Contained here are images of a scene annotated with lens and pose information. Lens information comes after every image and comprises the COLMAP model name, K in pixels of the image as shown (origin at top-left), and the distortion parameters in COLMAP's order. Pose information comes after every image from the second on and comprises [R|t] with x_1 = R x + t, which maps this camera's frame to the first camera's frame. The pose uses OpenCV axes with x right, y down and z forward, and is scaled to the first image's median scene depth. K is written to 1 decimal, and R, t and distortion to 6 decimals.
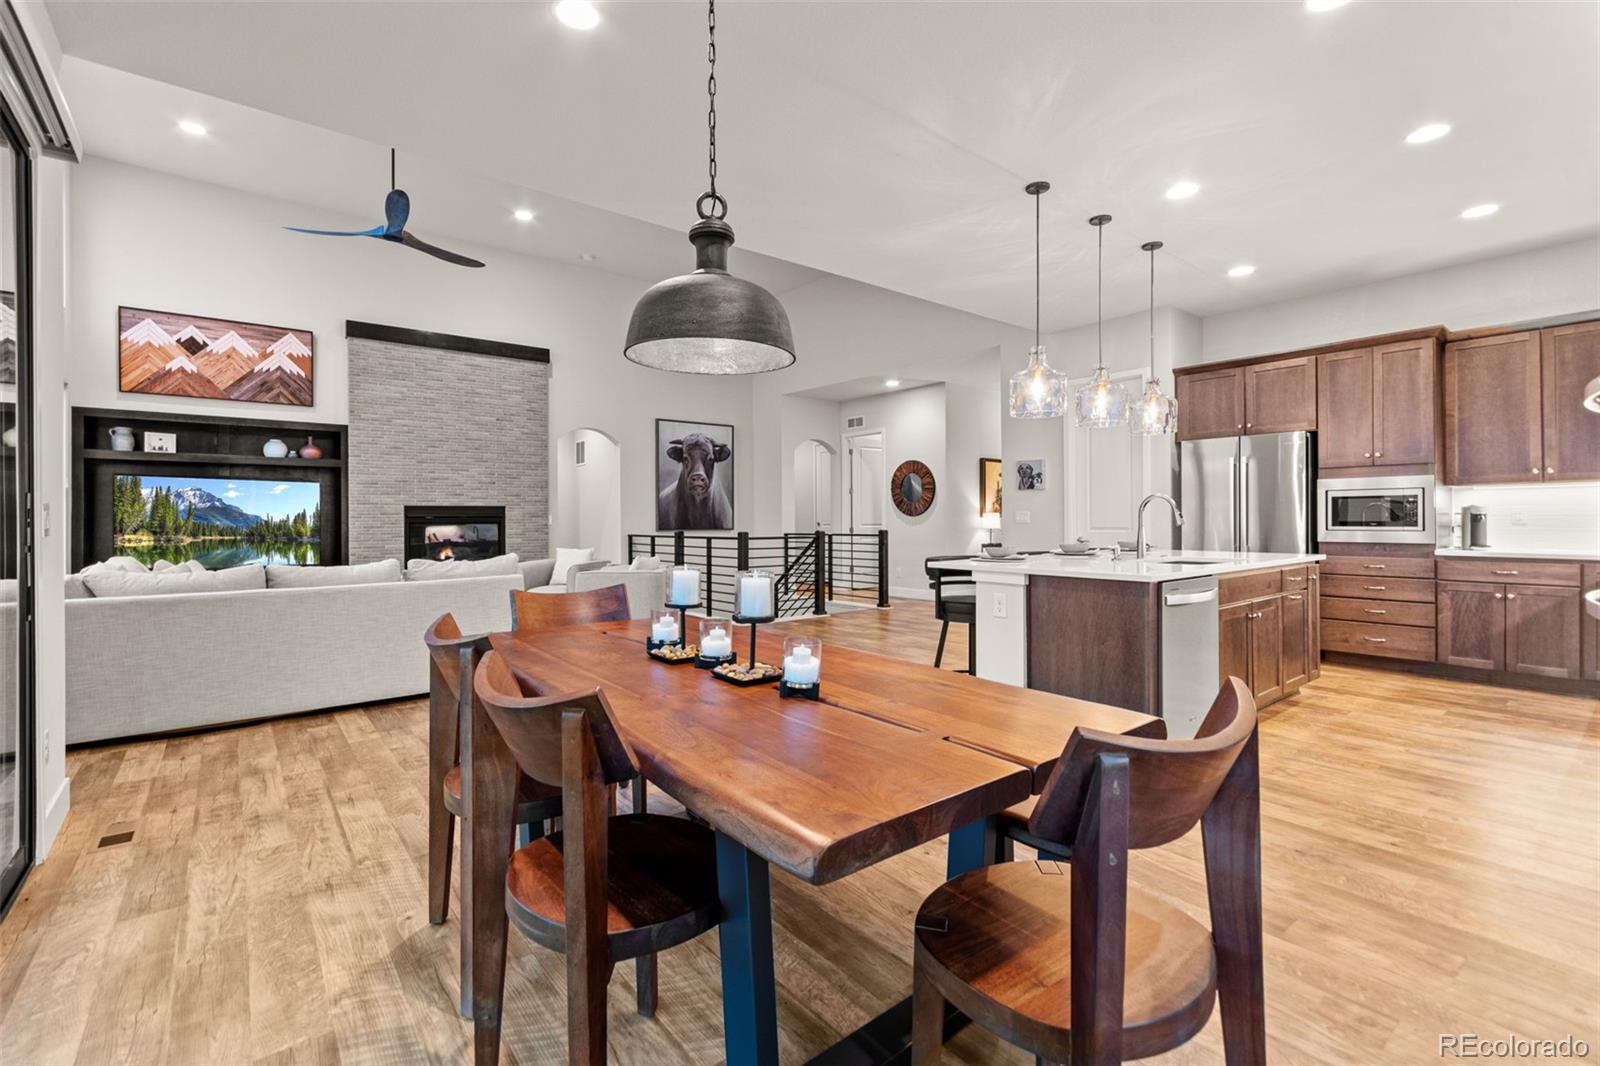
lens RADIAL K [[704.3, 0, 802.8], [0, 704.3, 511.5], [0, 0, 1]] dist [0.005927, -0.002930]
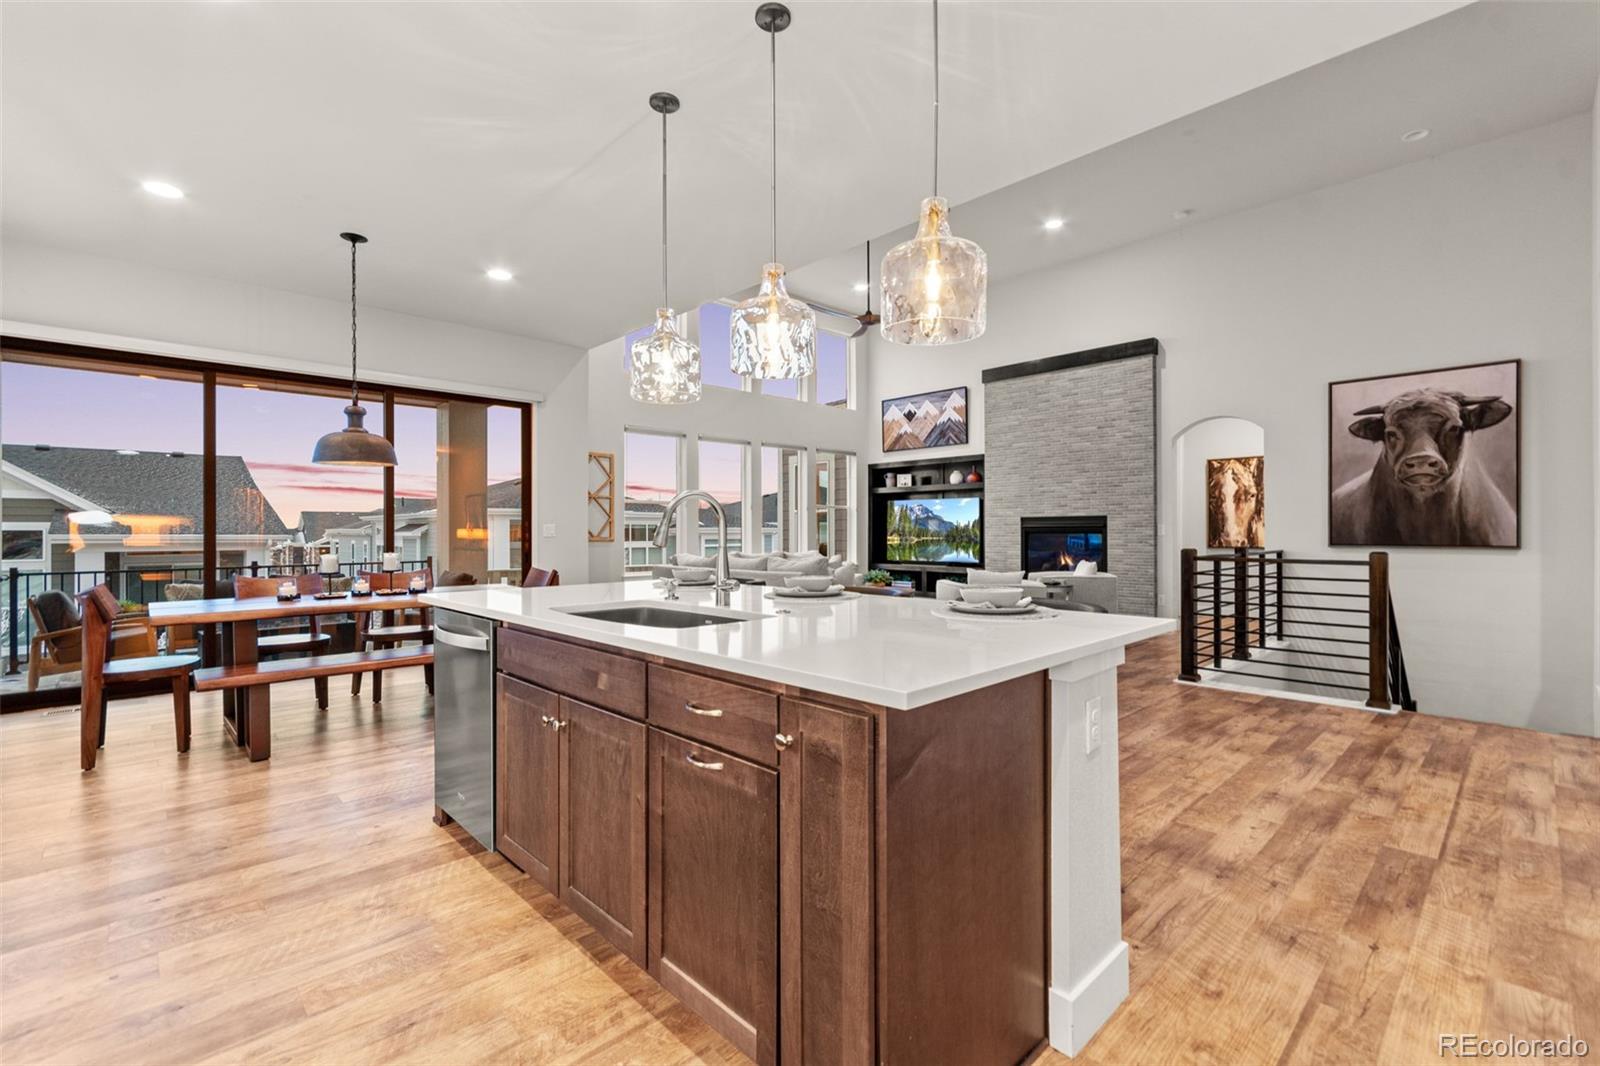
lens RADIAL K [[704.3, 0, 798.5], [0, 704.3, 530.4], [0, 0, 1]] dist [0.005927, -0.002930]
pose [[0.080124, 0.006334, -0.996765, 0.662703], [0.011399, 0.999909, 0.007270, 0.002060], [0.996720, -0.011945, 0.080045, 0.639840]]
